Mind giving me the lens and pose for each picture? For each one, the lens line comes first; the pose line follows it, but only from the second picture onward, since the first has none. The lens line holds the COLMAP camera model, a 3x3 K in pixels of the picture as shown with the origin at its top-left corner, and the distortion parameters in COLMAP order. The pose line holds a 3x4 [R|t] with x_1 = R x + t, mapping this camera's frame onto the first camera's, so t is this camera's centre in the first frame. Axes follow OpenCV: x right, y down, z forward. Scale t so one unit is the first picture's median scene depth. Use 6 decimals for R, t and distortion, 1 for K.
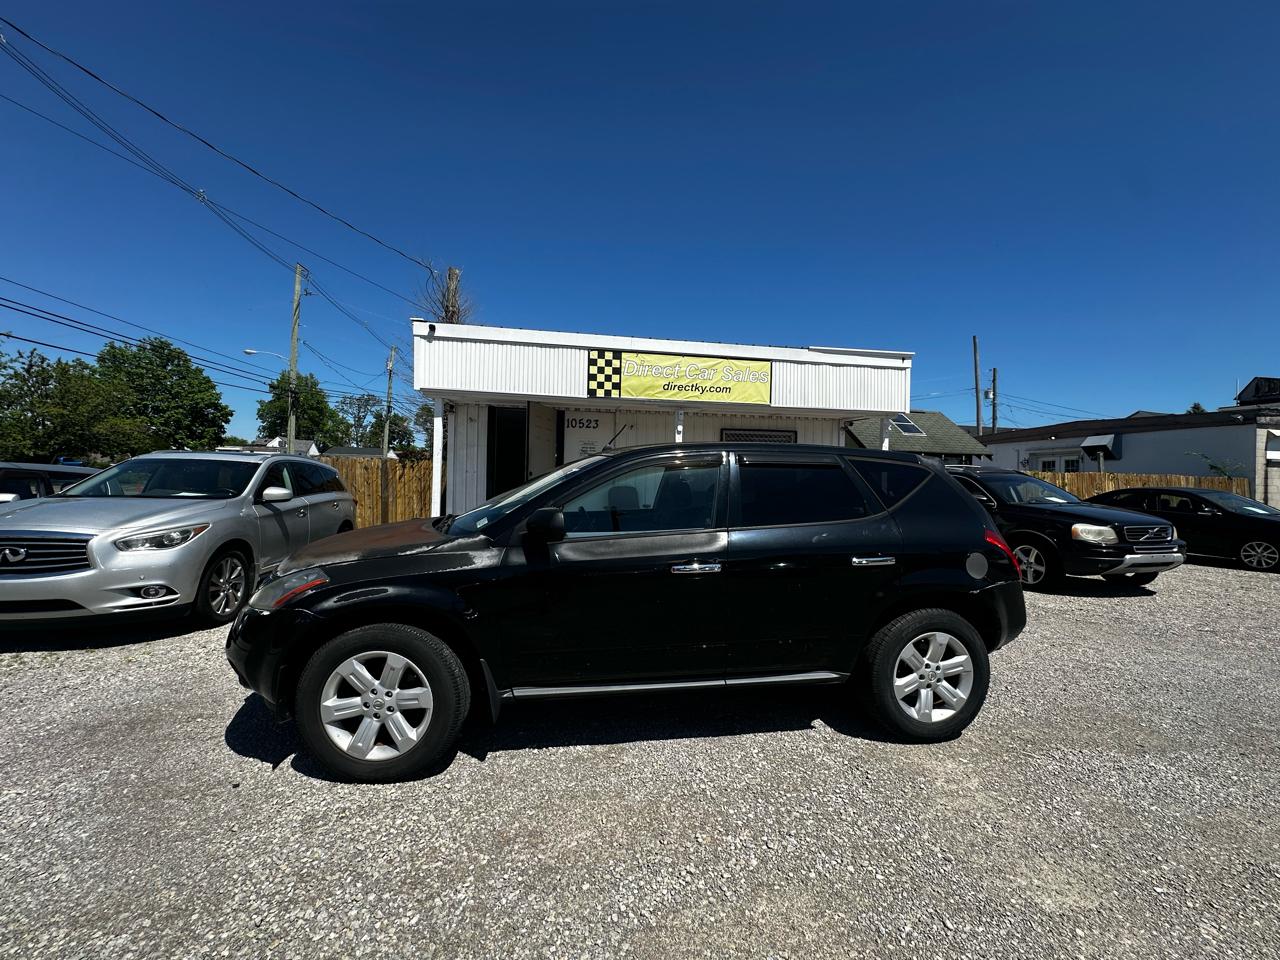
lens RADIAL K [[504.4, 0, 643.0], [0, 504.4, 484.0], [0, 0, 1]] dist [-0.001584, 0.000373]
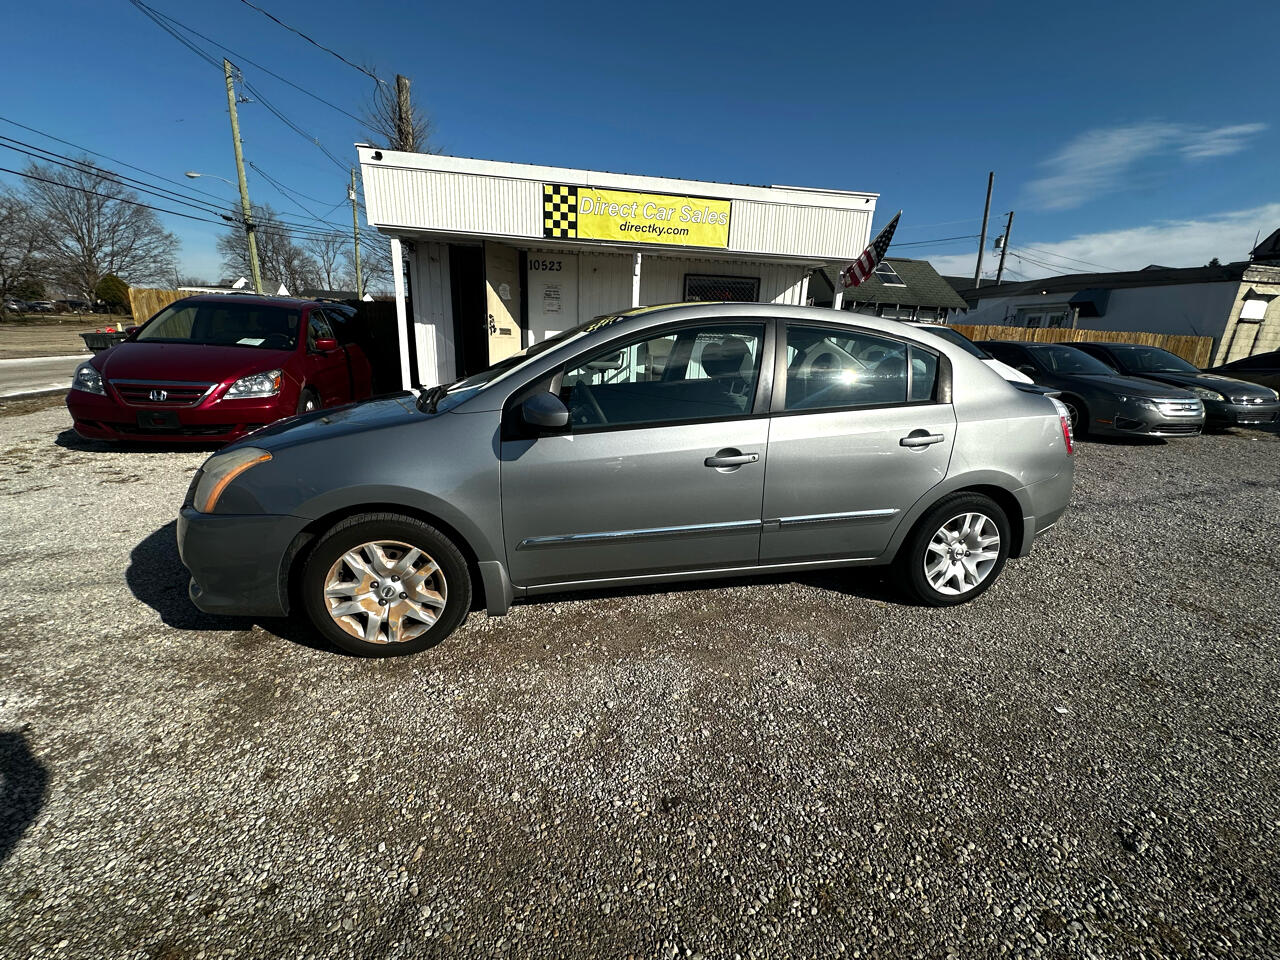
lens RADIAL K [[504.4, 0, 641.9], [0, 504.4, 482.0], [0, 0, 1]] dist [-0.001584, 0.000373]
pose [[0.999808, 0.013169, 0.014498, 0.075135], [-0.016656, 0.961142, 0.275553, 0.016774], [-0.010306, -0.275742, 0.961176, -0.099868]]
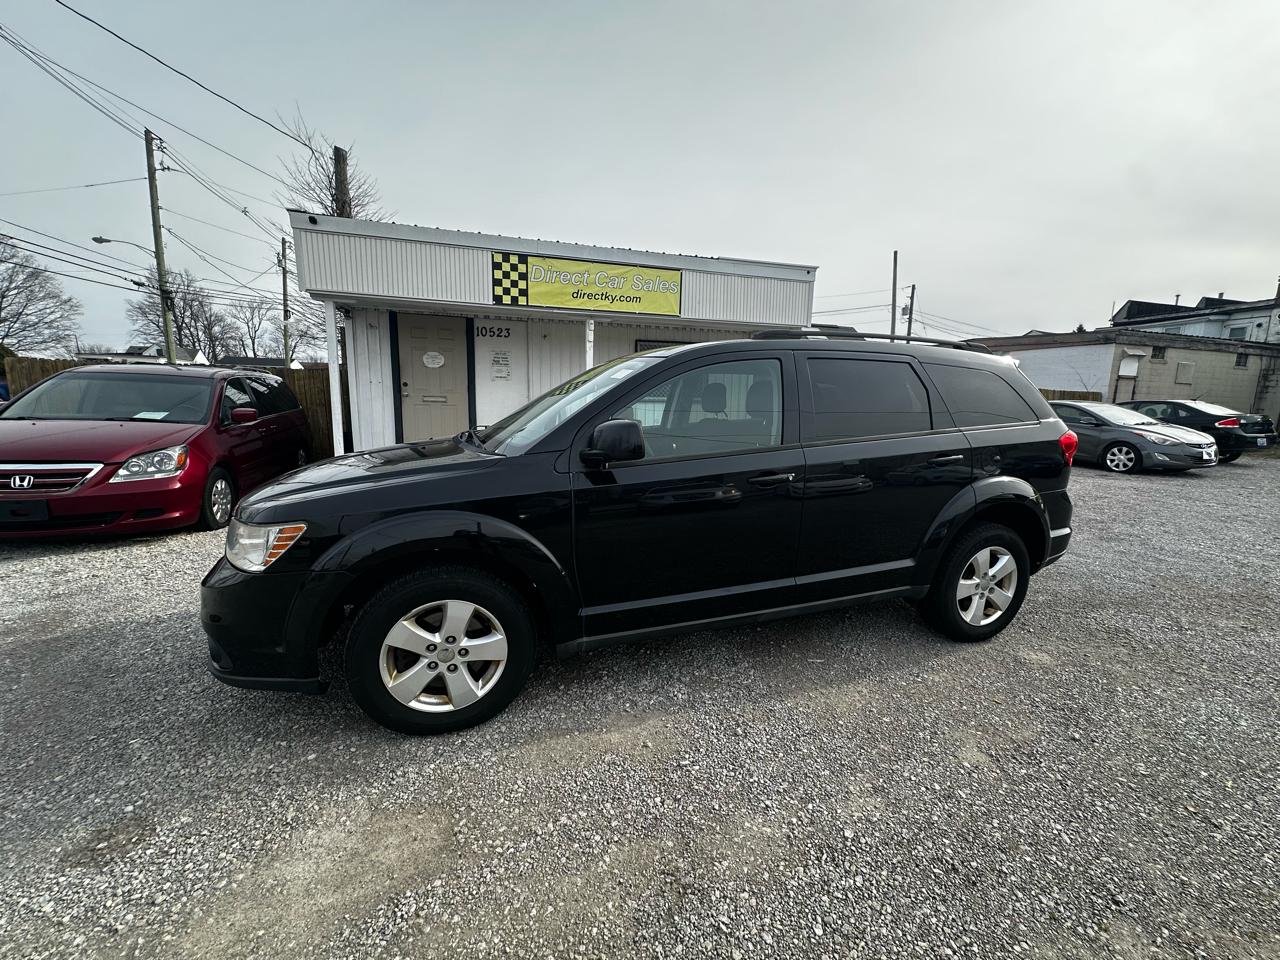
lens RADIAL K [[504.4, 0, 642.8], [0, 504.4, 480.5], [0, 0, 1]] dist [-0.001584, 0.000373]
pose [[0.991822, -0.020060, 0.126046, 0.045301], [-0.000330, 0.987165, 0.159705, 0.008328], [-0.127632, -0.158440, 0.979085, -0.039567]]
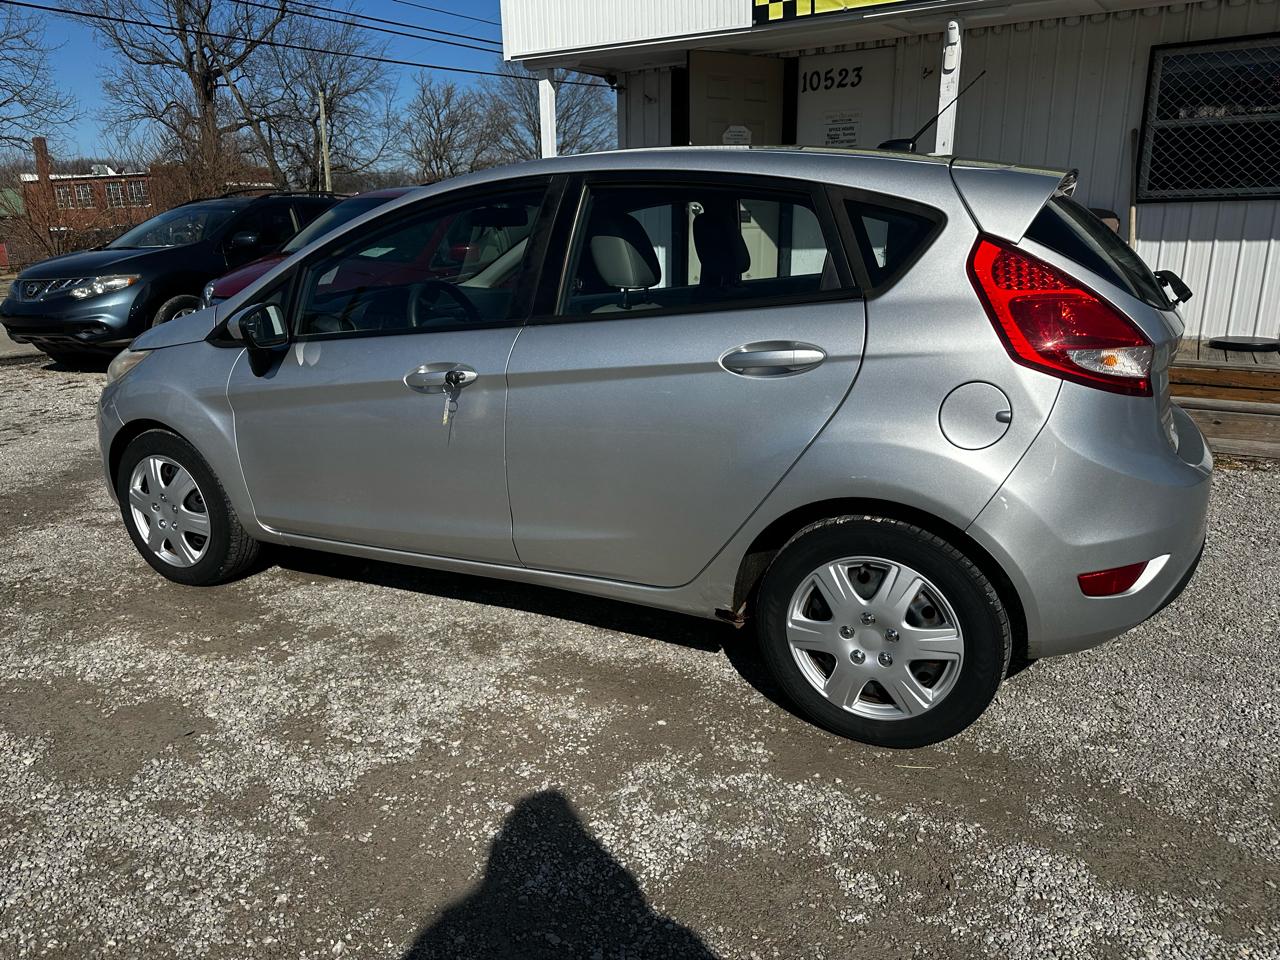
lens RADIAL K [[906.3, 0, 642.7], [0, 906.3, 481.2], [0, 0, 1]] dist [0.012680, -0.013849]
pose [[0.756324, 0.146303, -0.637628, 0.451554], [0.031590, 0.965368, 0.258972, 0.033032], [0.653434, -0.216010, 0.725509, 0.148077]]
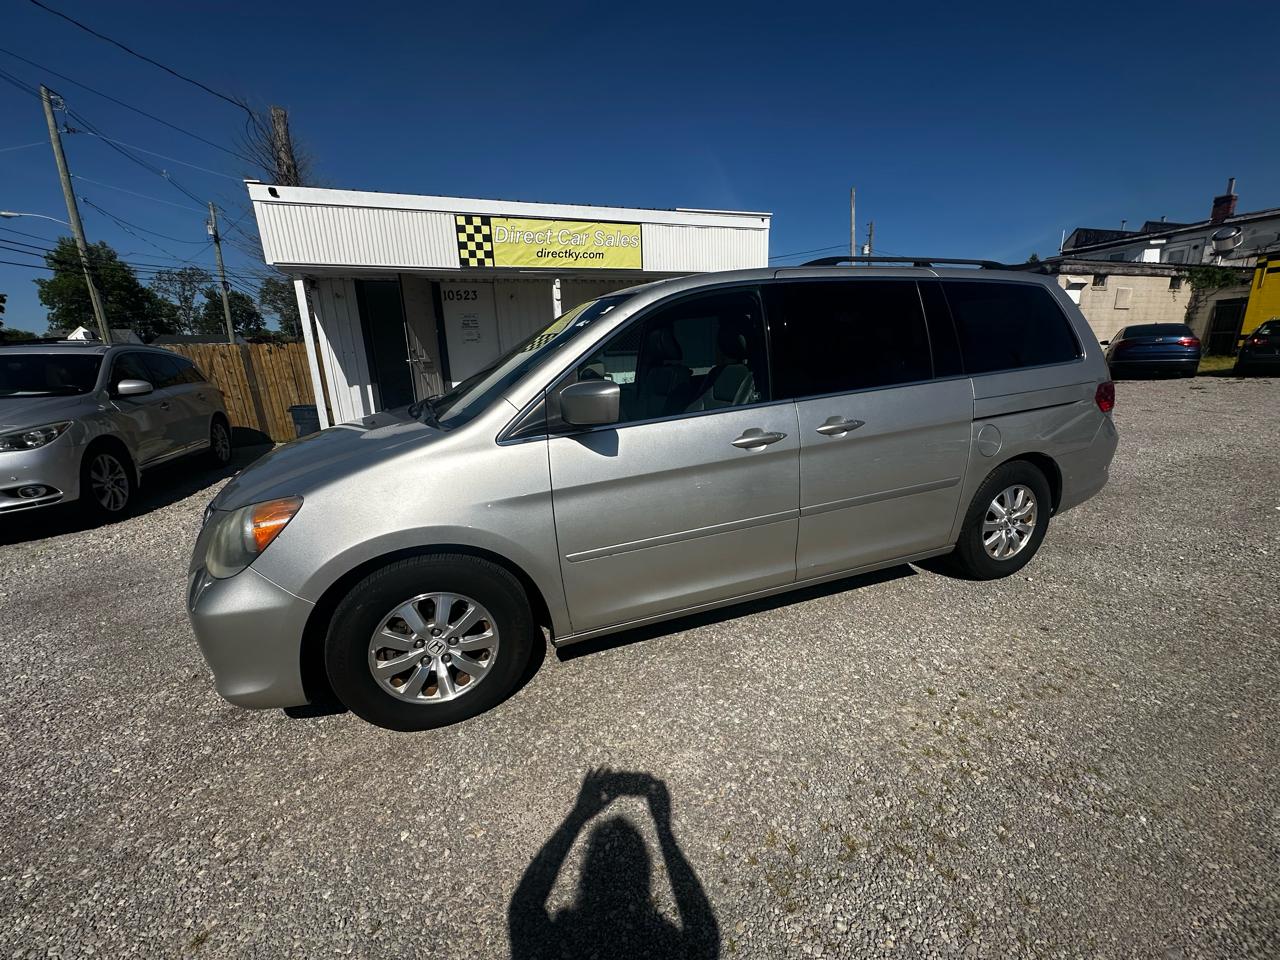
lens RADIAL K [[504.4, 0, 640.7], [0, 504.4, 482.0], [0, 0, 1]] dist [-0.001584, 0.000373]
pose [[0.980320, -0.101869, 0.169104, 0.026539], [0.057903, 0.967278, 0.247024, 0.012214], [-0.188734, -0.232370, 0.954140, -0.111732]]
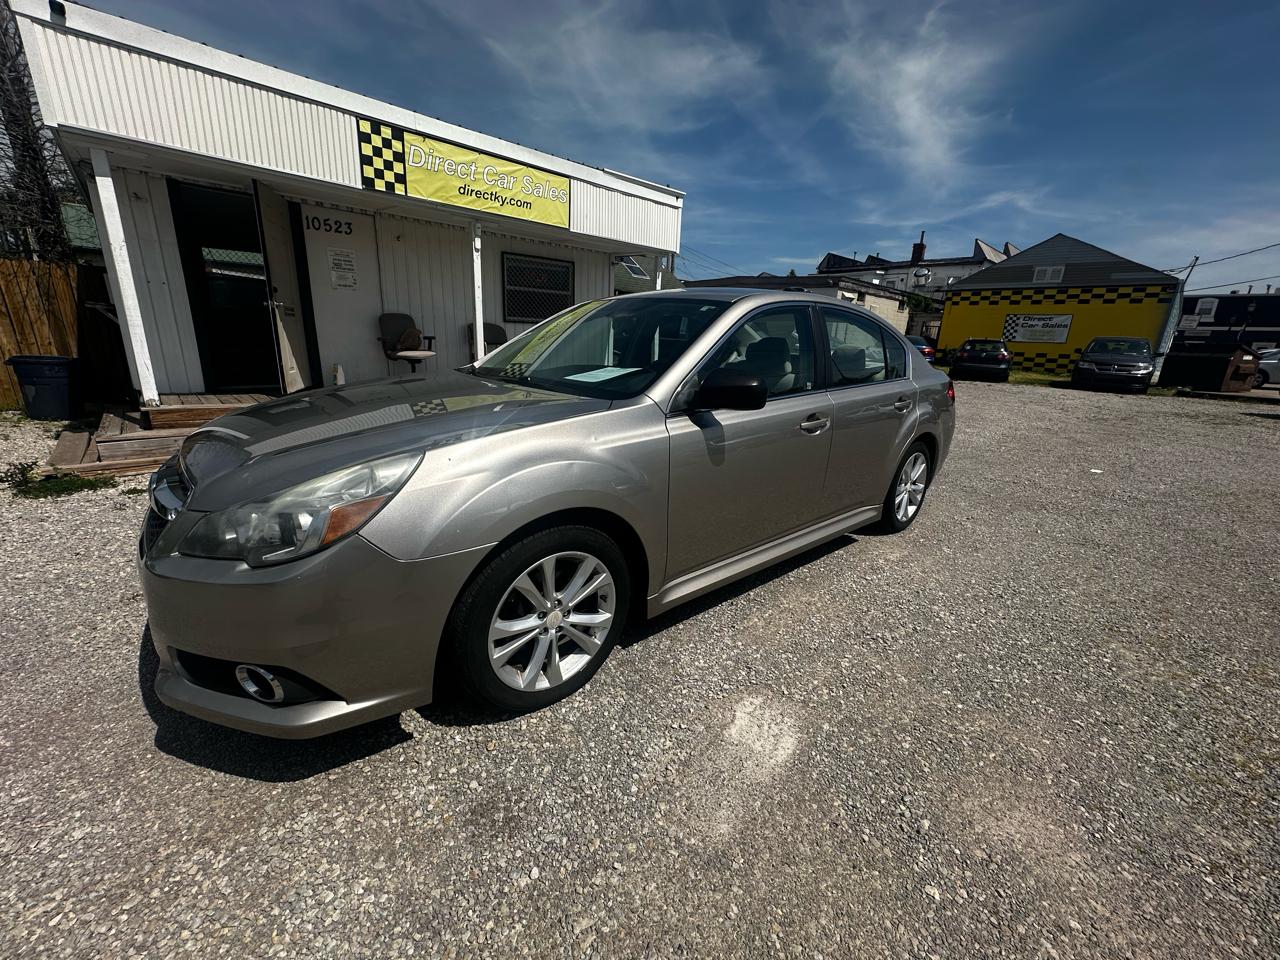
lens RADIAL K [[504.4, 0, 637.3], [0, 504.4, 481.4], [0, 0, 1]] dist [-0.001584, 0.000373]
pose [[0.838881, -0.136961, 0.526802, -0.218908], [-0.024072, 0.957544, 0.287280, 0.025105], [-0.543782, -0.253675, 0.799969, 0.038816]]
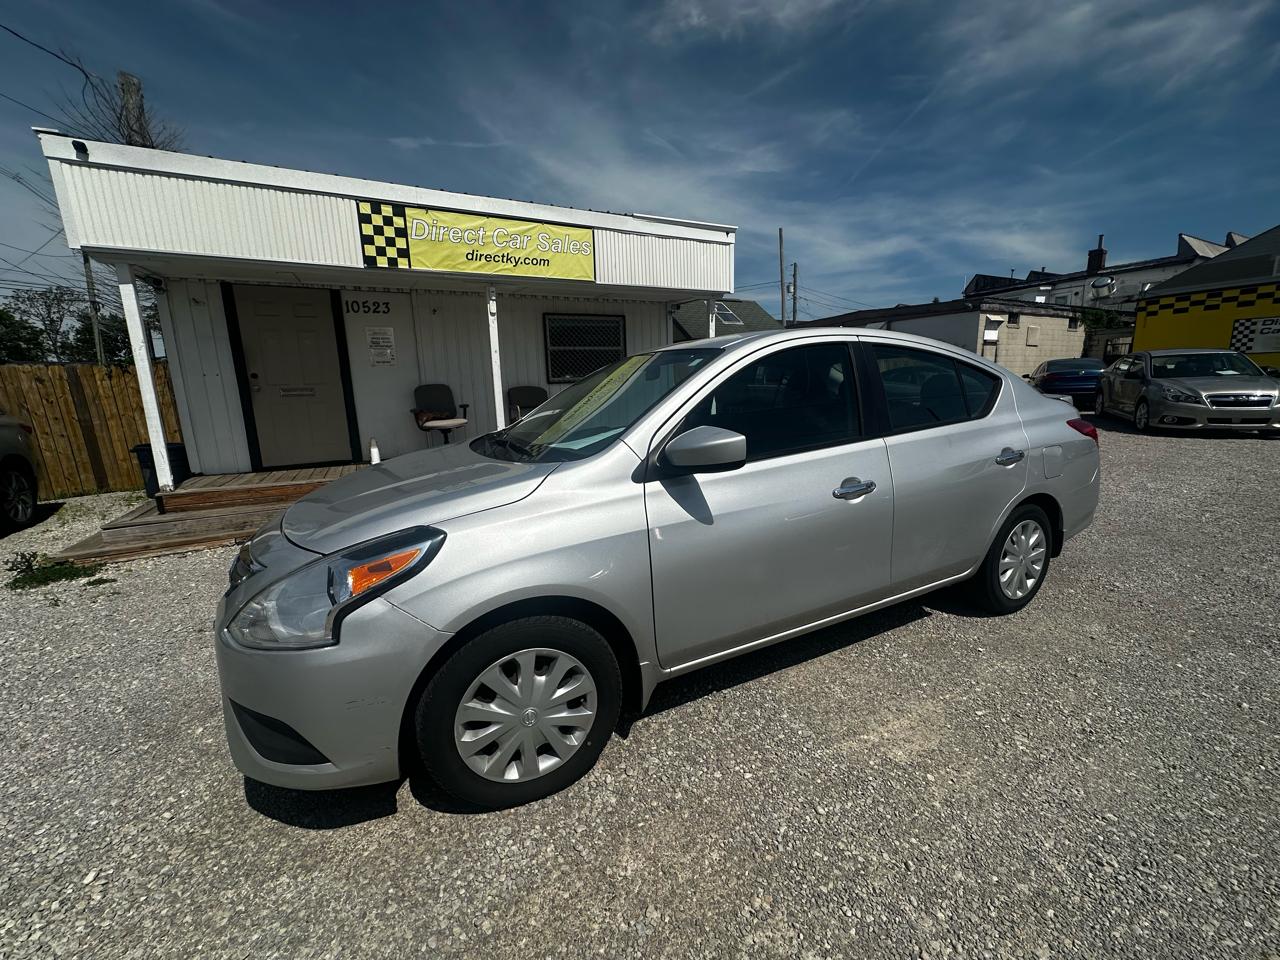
lens RADIAL K [[504.4, 0, 640.2], [0, 504.4, 482.3], [0, 0, 1]] dist [-0.001584, 0.000373]
pose [[0.946991, -0.109645, 0.301971, 0.020203], [0.051492, 0.979607, 0.194214, 0.022281], [-0.317107, -0.168370, 0.933324, 0.085906]]
